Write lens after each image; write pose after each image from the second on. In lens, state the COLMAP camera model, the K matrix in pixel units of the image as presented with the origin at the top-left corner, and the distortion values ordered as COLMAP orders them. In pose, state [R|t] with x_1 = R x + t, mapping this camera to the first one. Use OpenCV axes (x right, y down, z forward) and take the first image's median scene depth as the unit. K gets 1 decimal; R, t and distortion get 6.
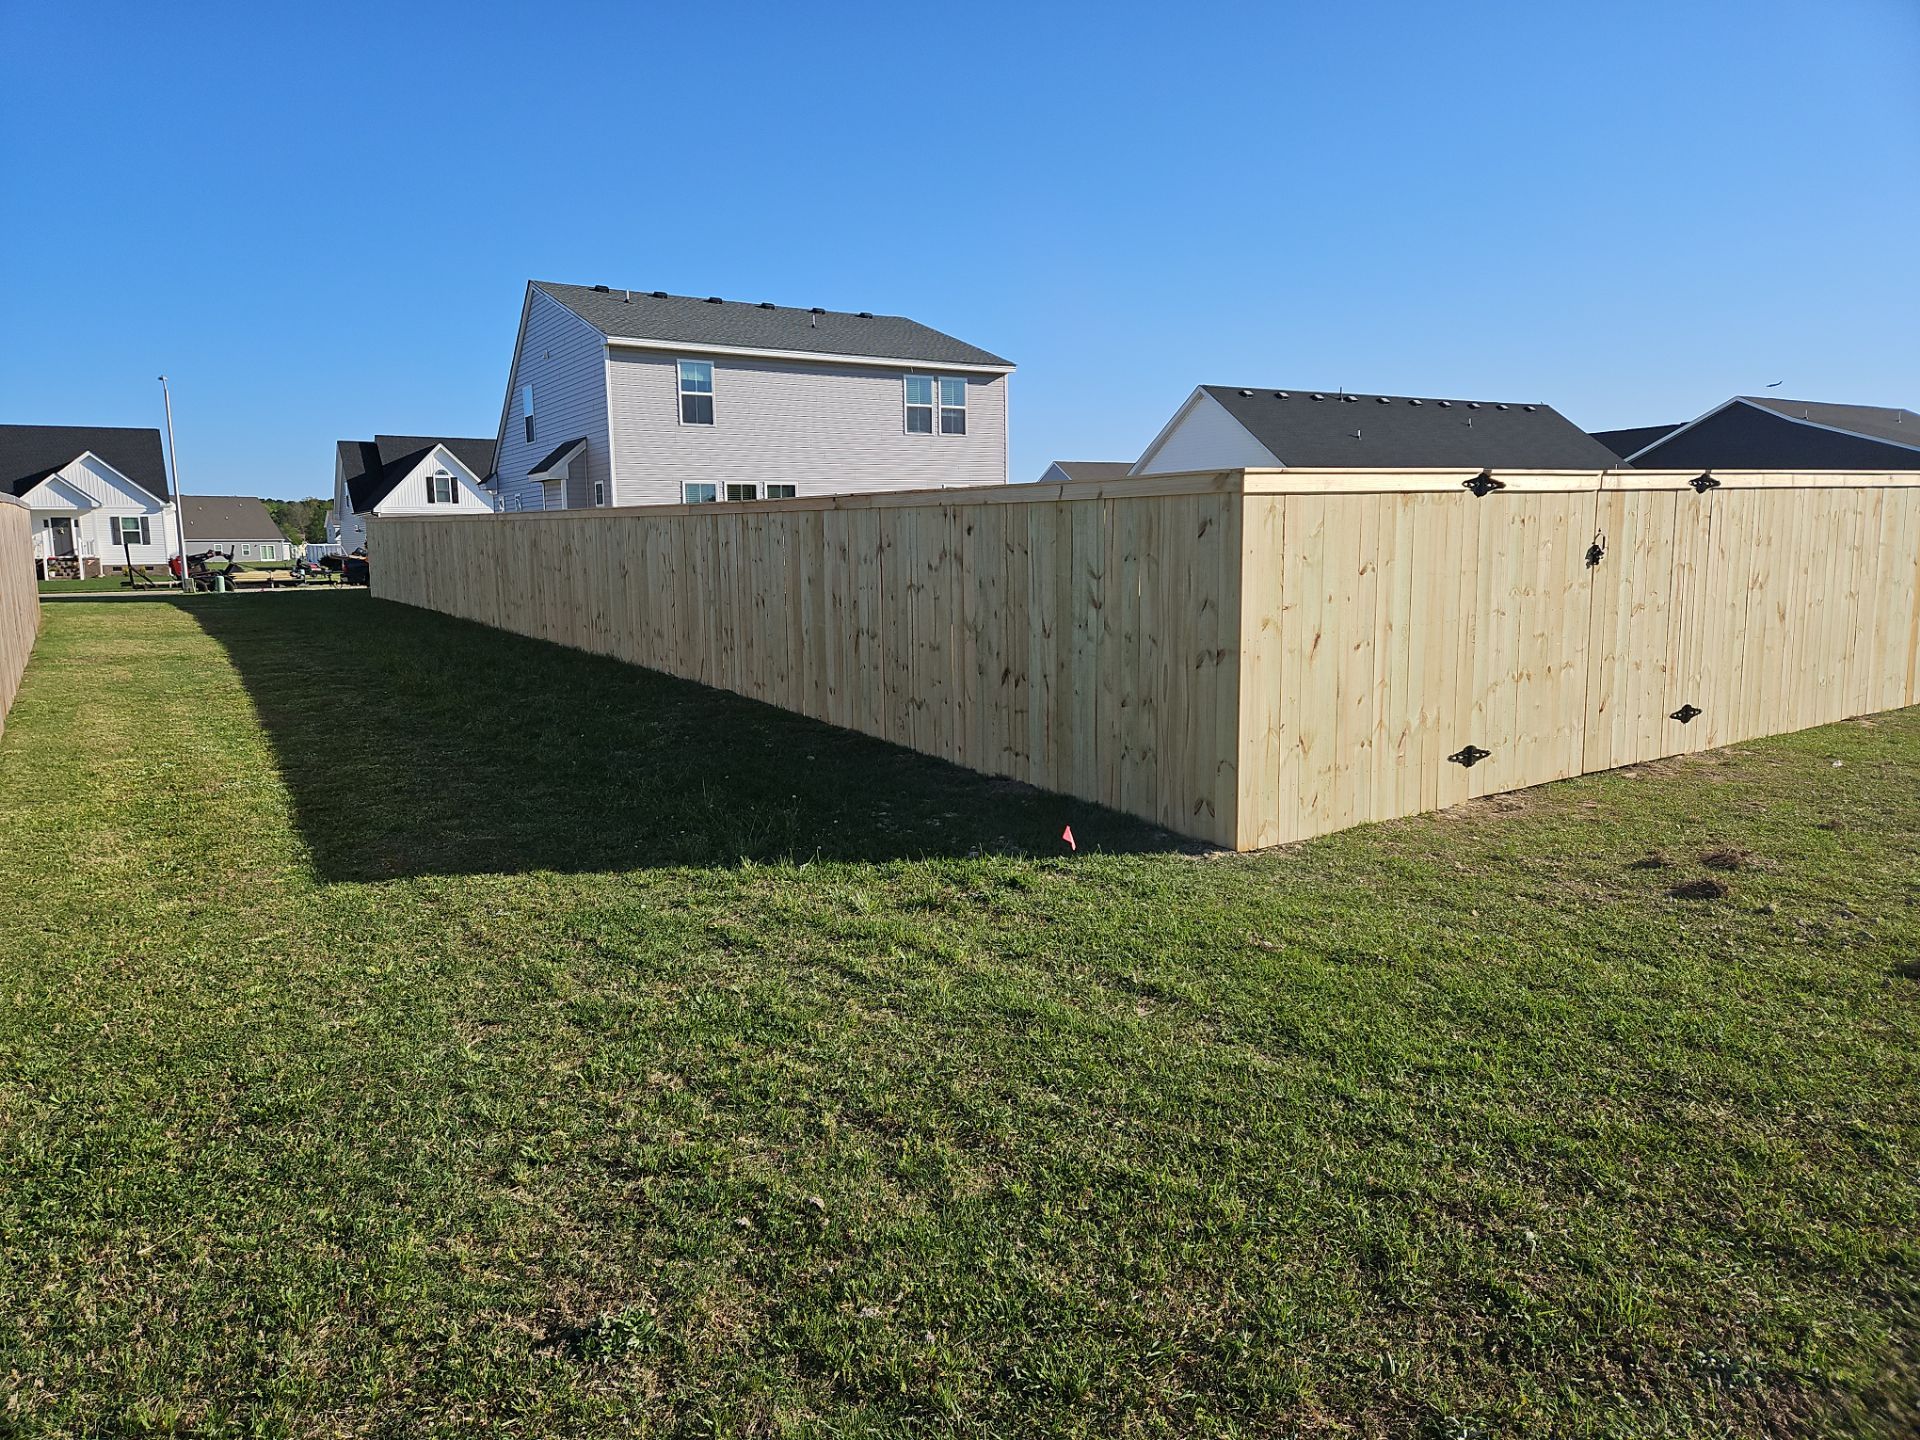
lens RADIAL K [[1277.4, 0, 940.6], [0, 1277.4, 699.2], [0, 0, 1]] dist [0.087036, -0.076923]
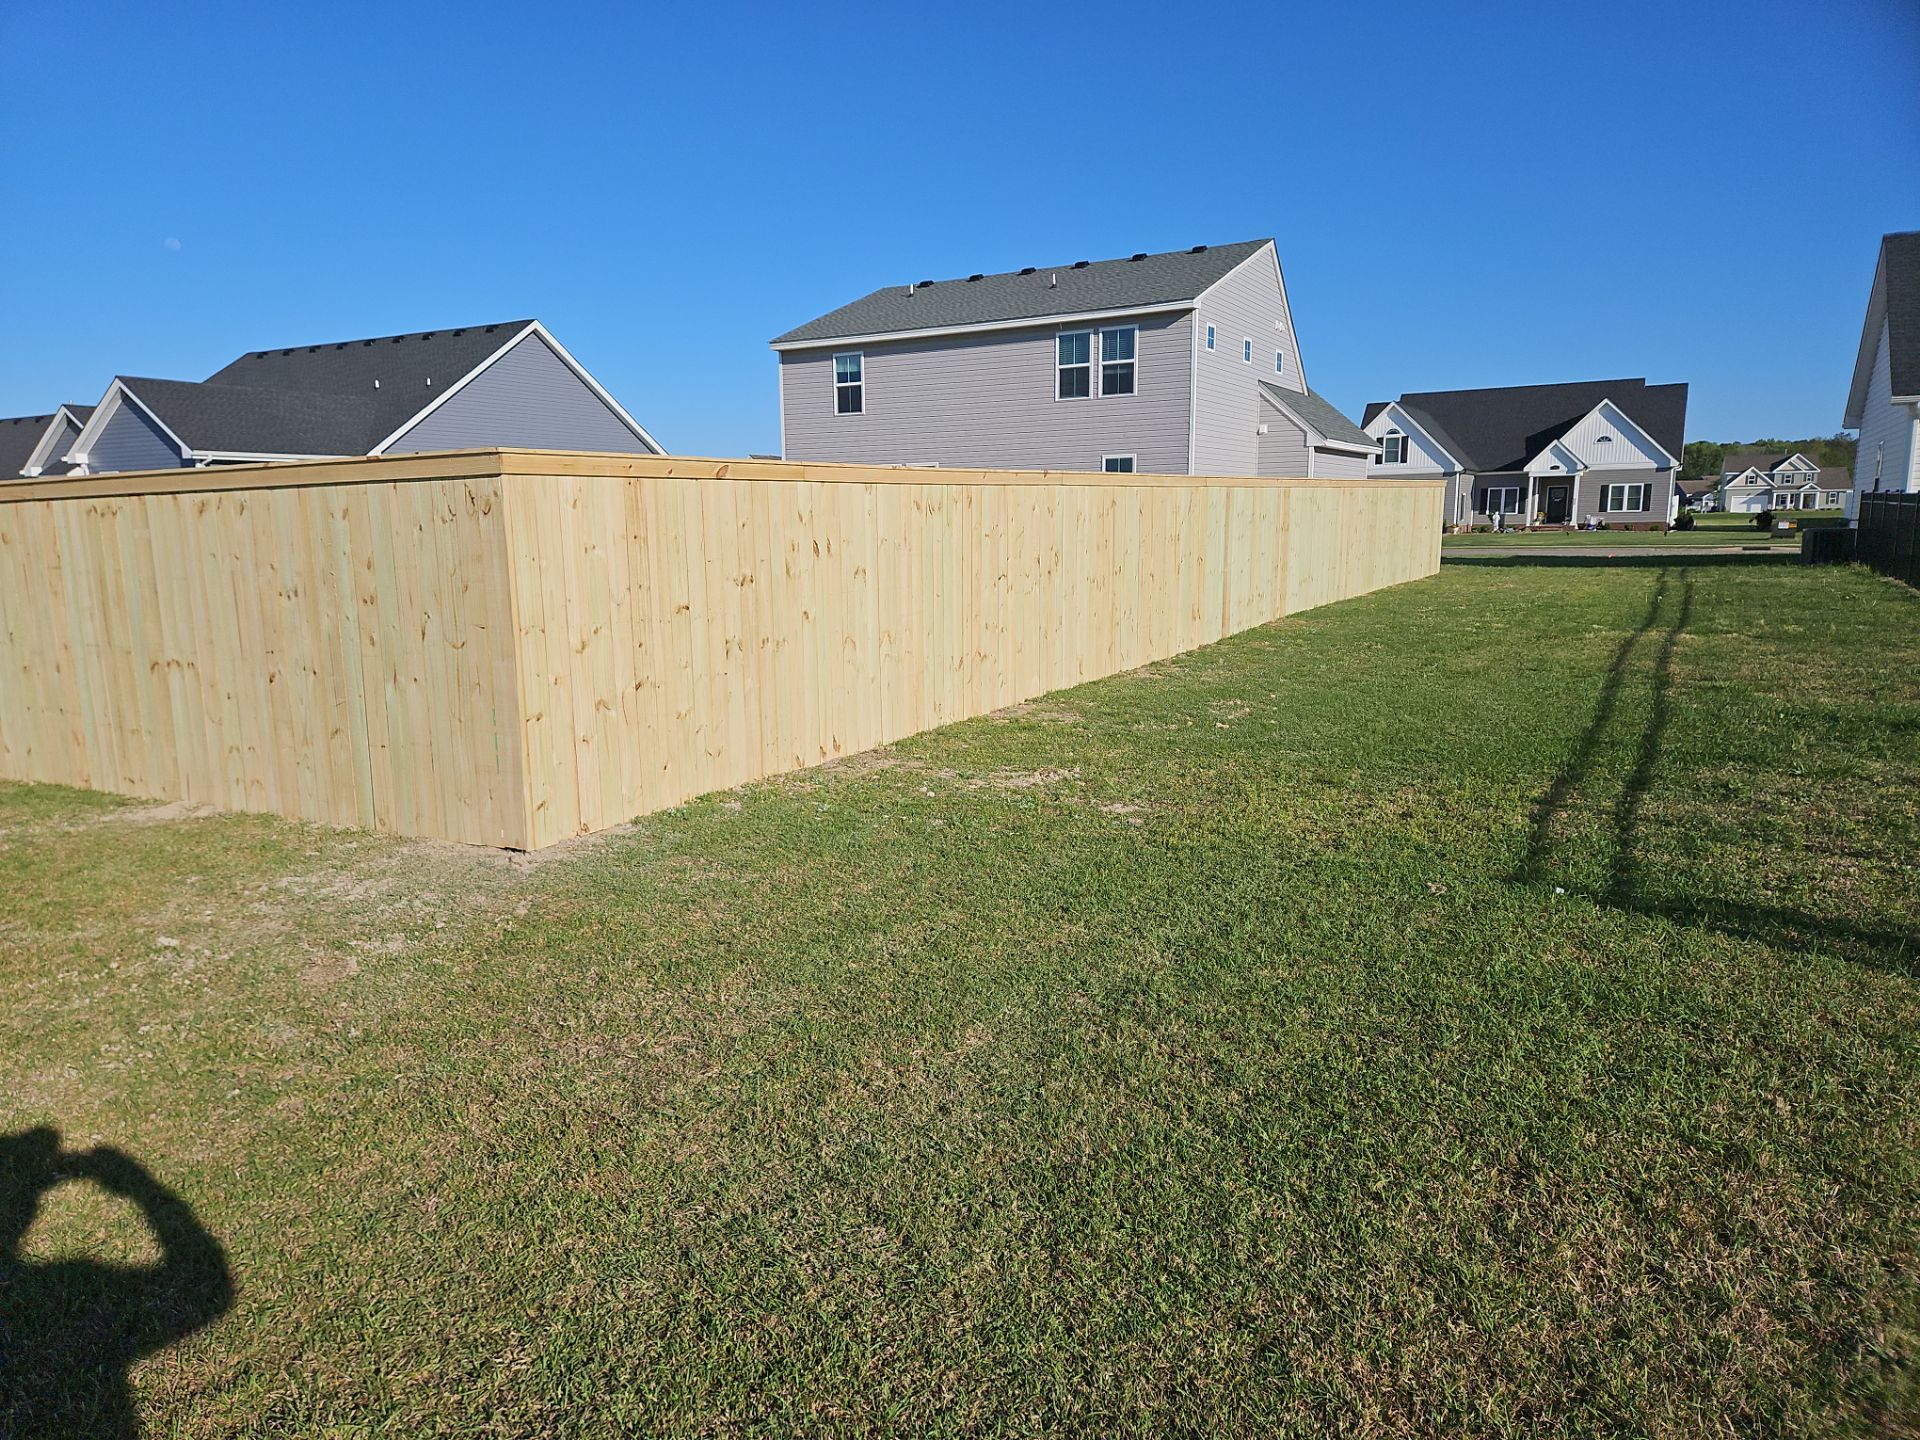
lens RADIAL K [[1277.4, 0, 921.2], [0, 1277.4, 736.9], [0, 0, 1]] dist [0.087036, -0.076923]
pose [[0.458166, 0.159449, -0.874448, 0.746298], [-0.098868, 0.986816, 0.128137, -0.081916], [0.883351, 0.027747, 0.467890, 0.506579]]
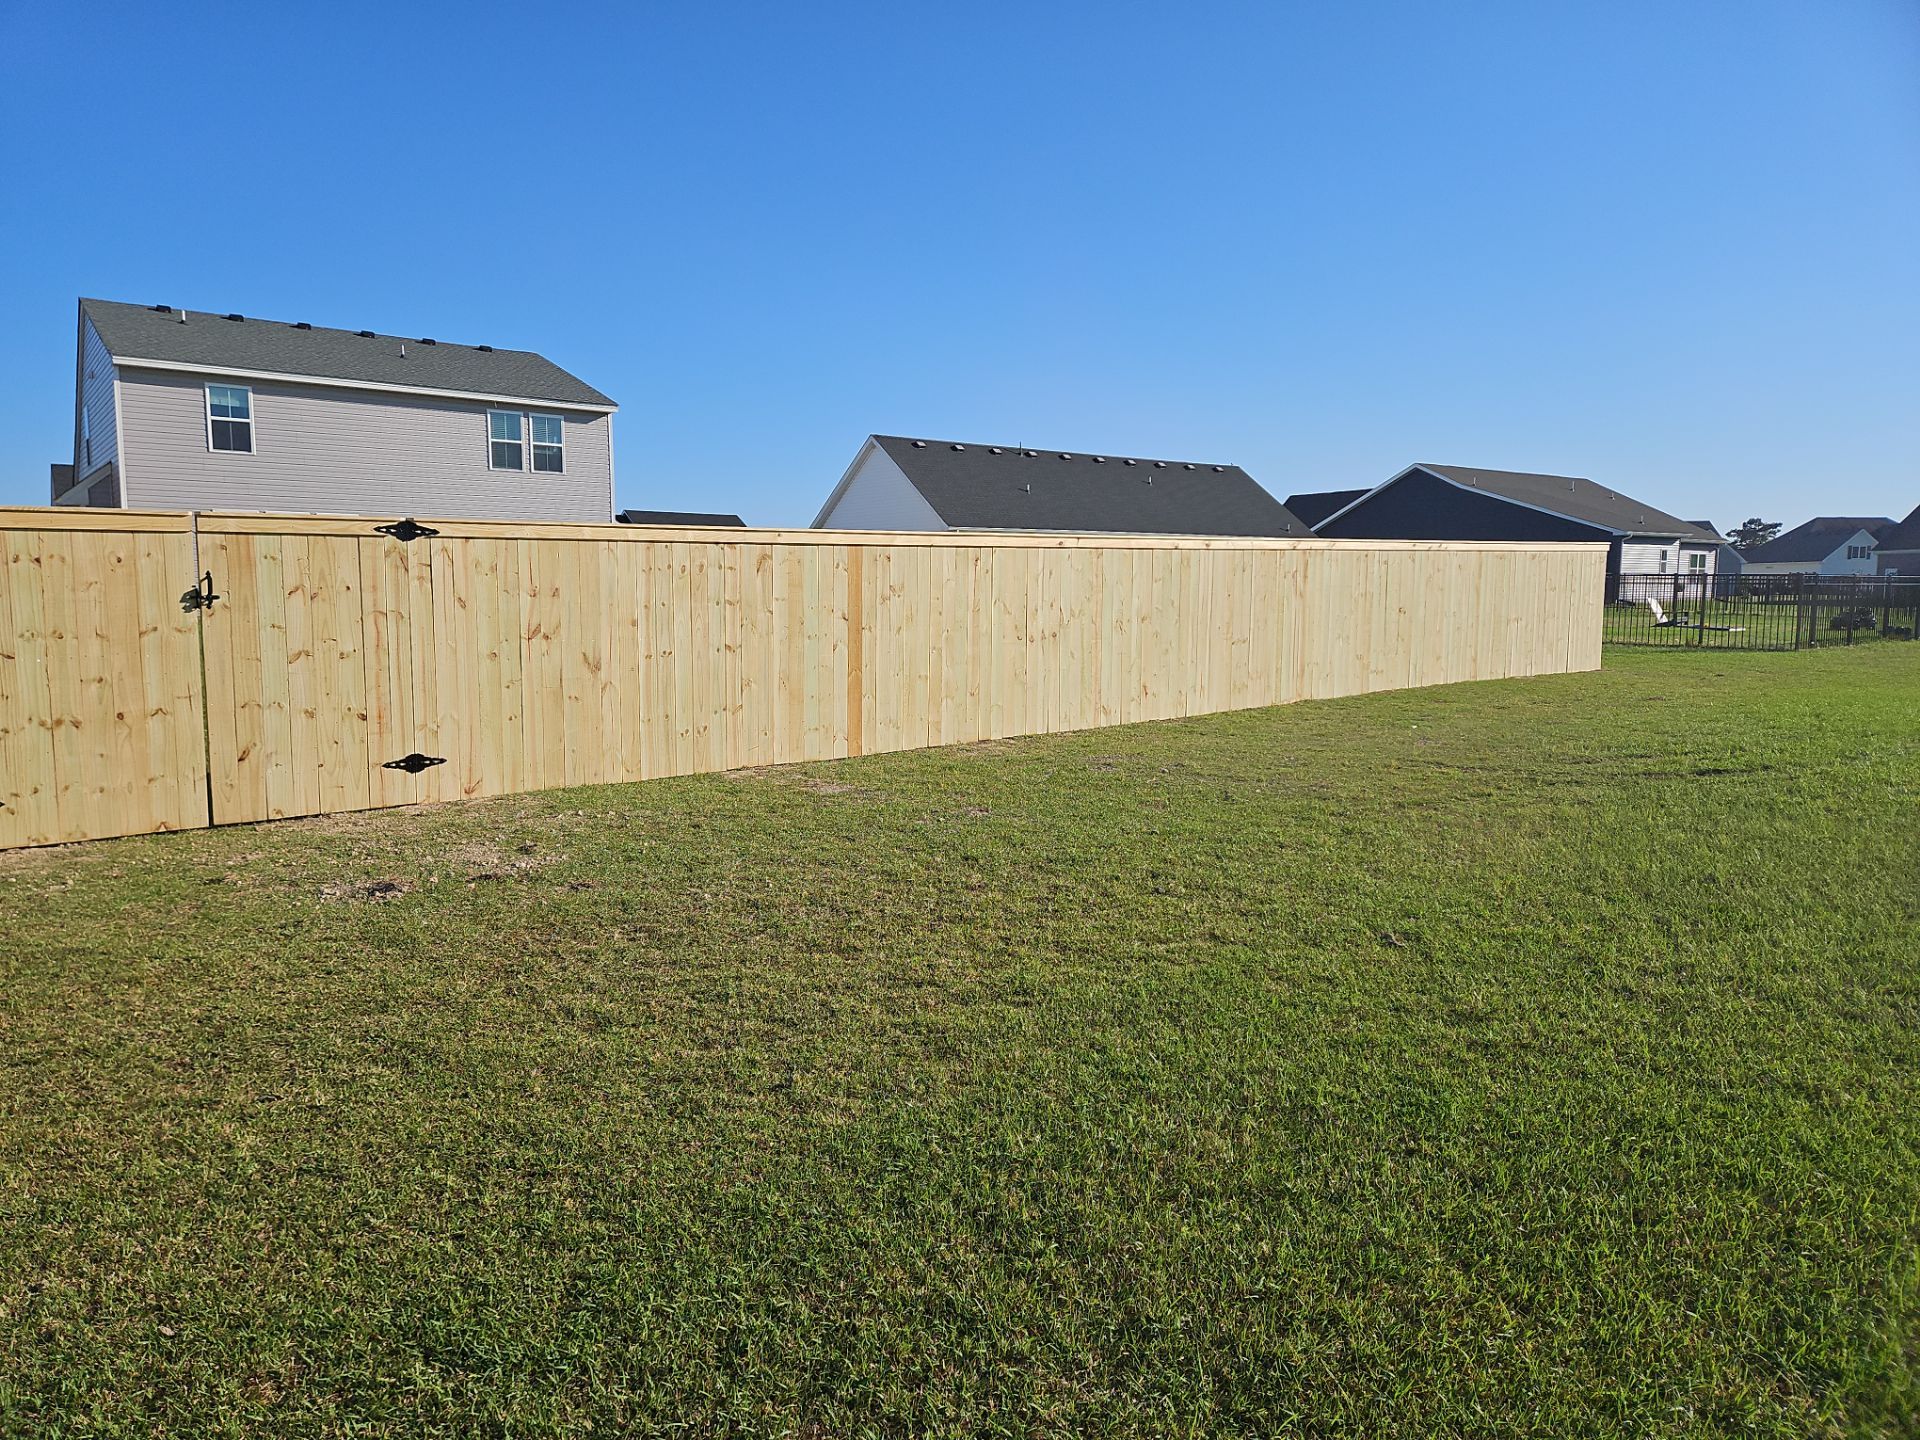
lens RADIAL K [[1277.4, 0, 931.4], [0, 1277.4, 716.6], [0, 0, 1]] dist [0.087036, -0.076923]
pose [[0.997043, 0.015368, 0.075298, 0.235978], [-0.013763, 0.999668, -0.021786, -0.002485], [-0.075607, 0.020685, 0.996923, -0.000793]]
